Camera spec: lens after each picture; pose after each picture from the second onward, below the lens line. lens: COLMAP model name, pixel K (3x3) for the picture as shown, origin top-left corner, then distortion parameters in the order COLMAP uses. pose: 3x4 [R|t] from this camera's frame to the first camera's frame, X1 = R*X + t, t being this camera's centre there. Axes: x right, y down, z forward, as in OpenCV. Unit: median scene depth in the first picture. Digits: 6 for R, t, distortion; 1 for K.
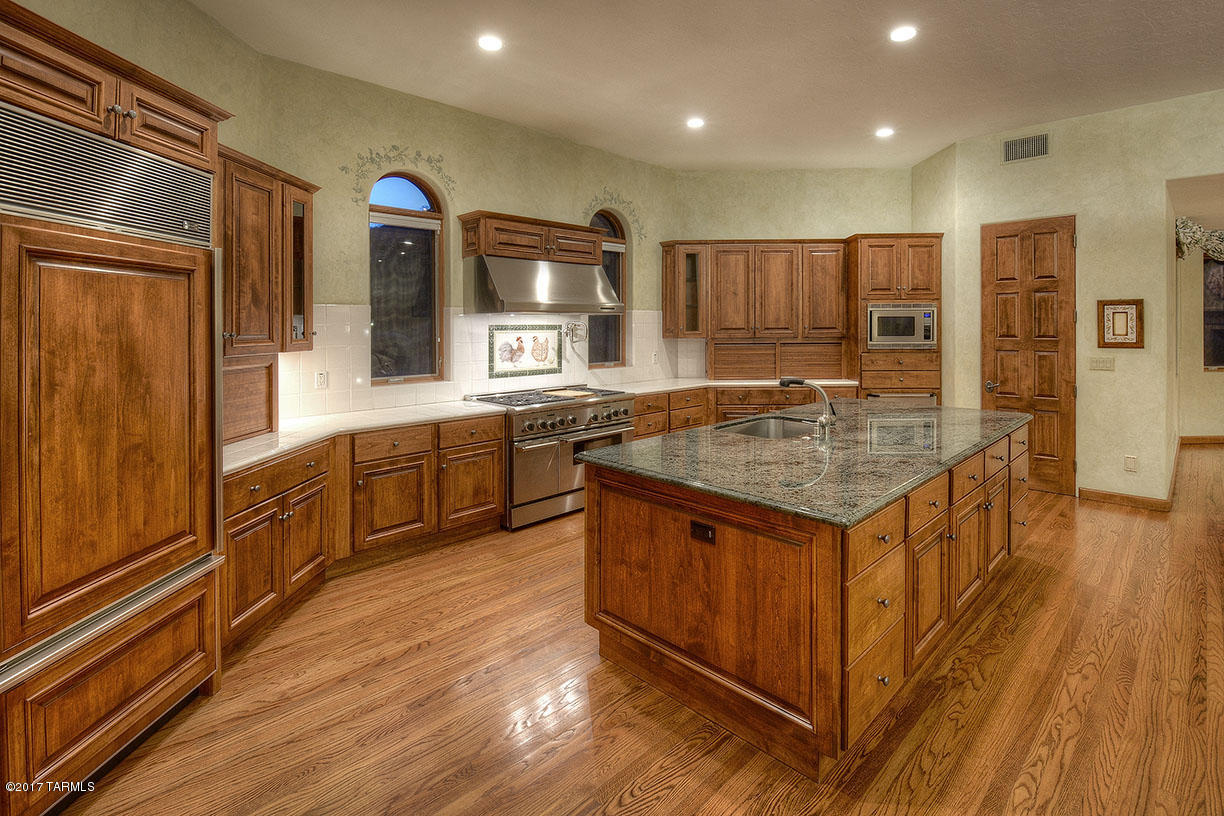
lens RADIAL K [[559.1, 0, 640.5], [0, 559.1, 327.8], [0, 0, 1]] dist [-0.000954, -0.012515]
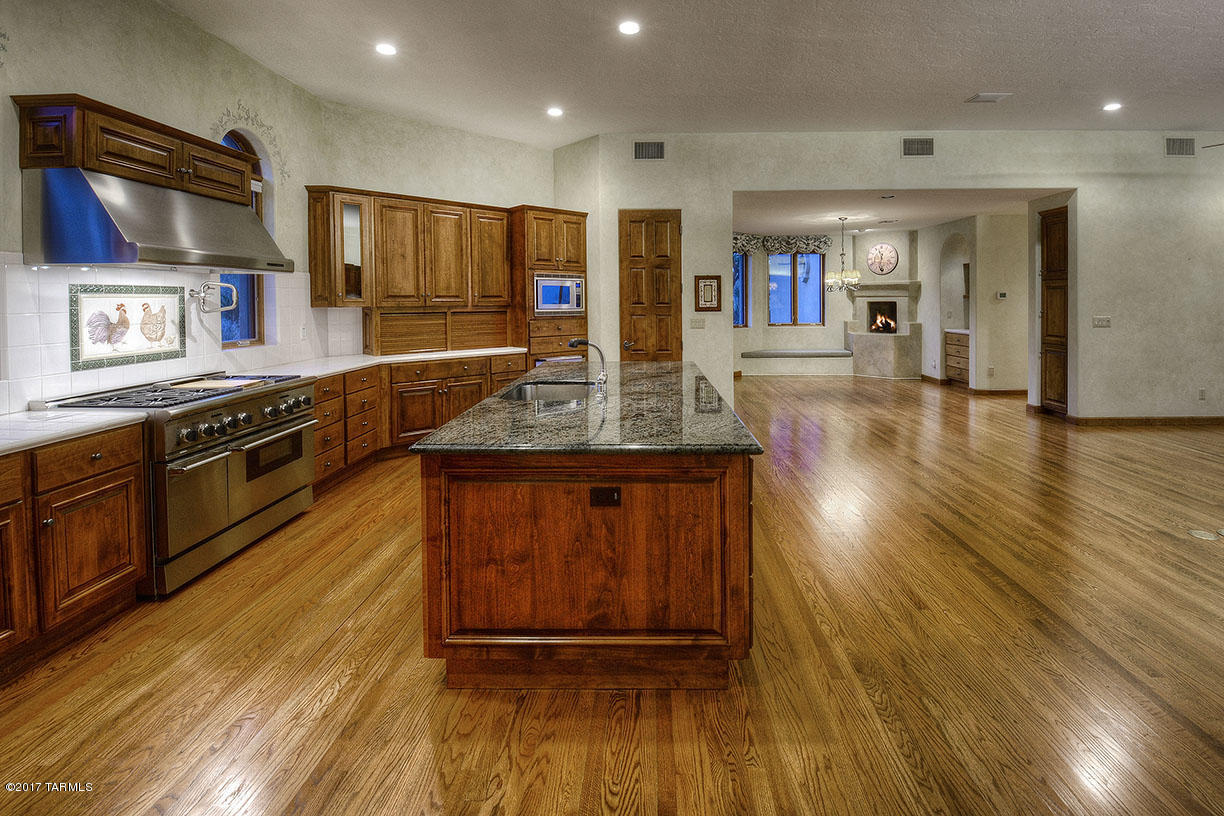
lens RADIAL K [[571.6, 0, 630.7], [0, 571.6, 312.3], [0, 0, 1]] dist [0.001146, -0.014163]
pose [[0.721245, -0.012222, 0.692572, -0.234349], [0.002320, 0.999881, 0.015229, 0.016599], [-0.692676, -0.009378, 0.721188, 0.120982]]
